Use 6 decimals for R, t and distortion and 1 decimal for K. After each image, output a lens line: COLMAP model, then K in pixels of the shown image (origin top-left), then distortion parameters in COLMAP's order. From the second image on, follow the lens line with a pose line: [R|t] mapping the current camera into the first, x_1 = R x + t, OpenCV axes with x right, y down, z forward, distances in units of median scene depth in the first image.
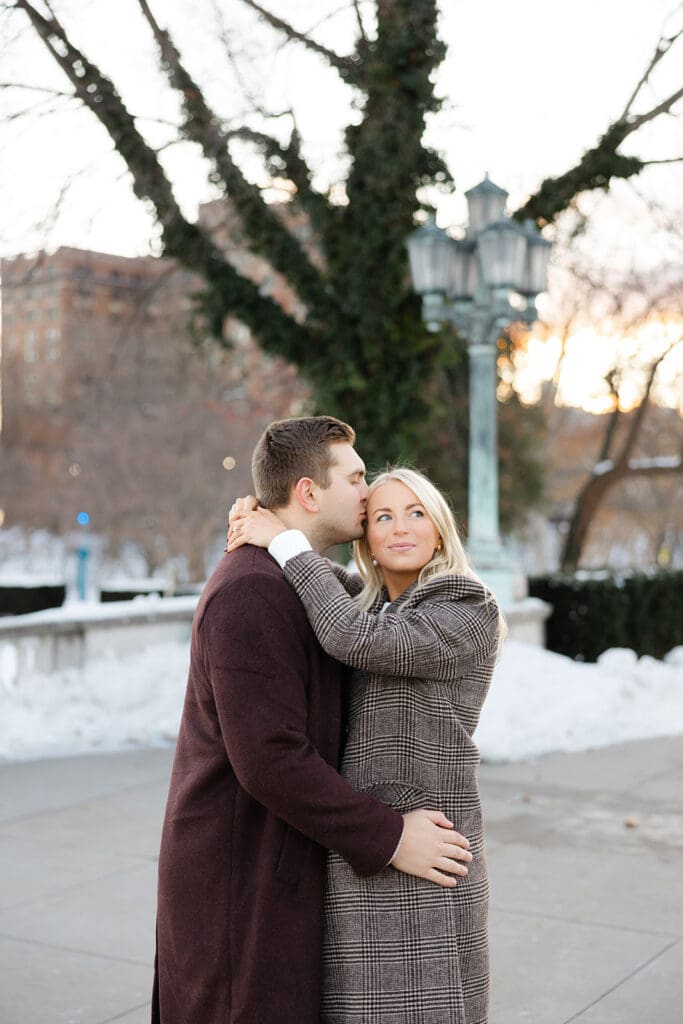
lens RADIAL K [[1411.9, 0, 356.1], [0, 1411.9, 514.5], [0, 0, 1]] dist [-0.004686, 0.050490]
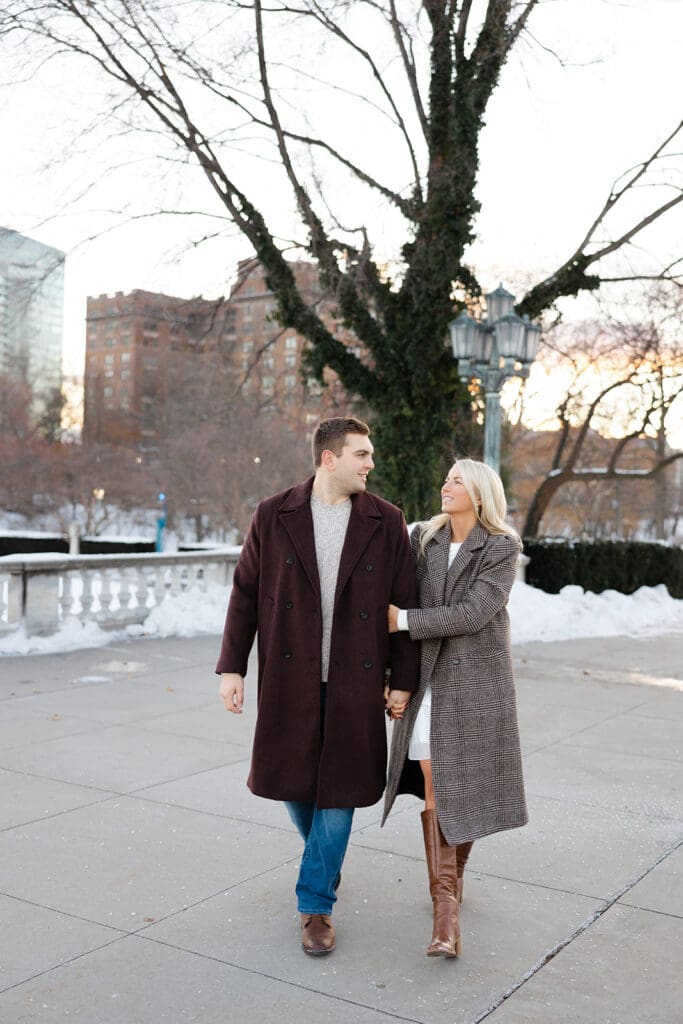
lens RADIAL K [[1072.8, 0, 343.5], [0, 1072.8, 524.8], [0, 0, 1]] dist [0.004595, -0.002880]
pose [[0.999321, 0.036547, -0.004708, -0.065857], [-0.036439, 0.999110, 0.021227, 0.009621], [0.005479, -0.021041, 0.999764, -0.204679]]
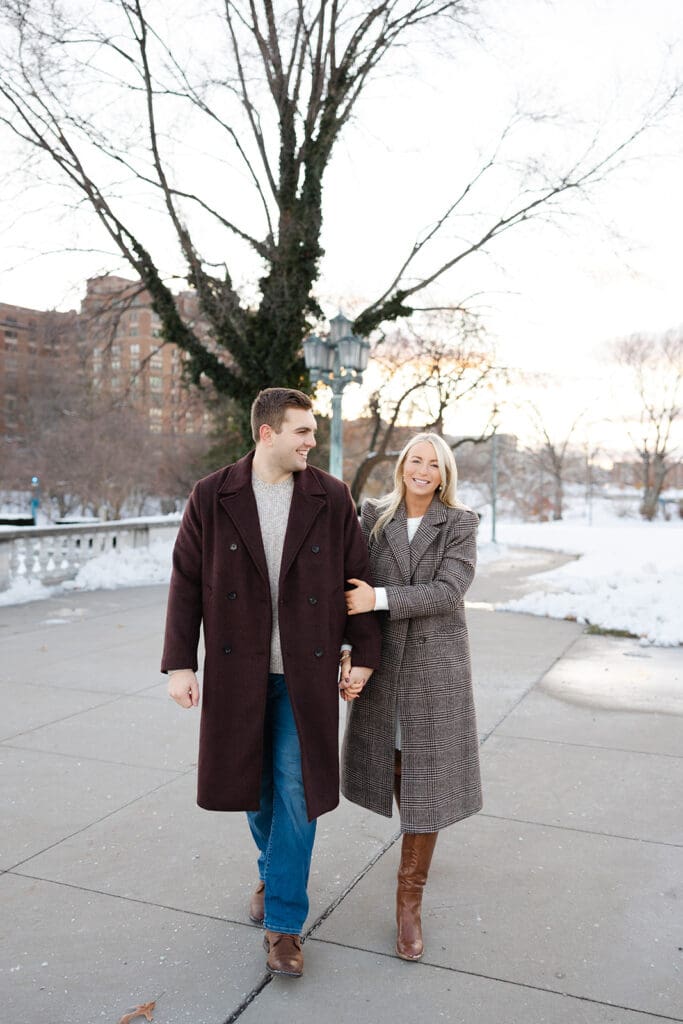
lens RADIAL K [[875.9, 0, 335.9], [0, 875.9, 510.2], [0, 0, 1]] dist [-0.003891, -0.001450]
pose [[0.985850, 0.010300, 0.167314, -0.121504], [-0.015573, 0.999421, 0.030235, 0.011679], [-0.166906, -0.032413, 0.985440, -0.268860]]
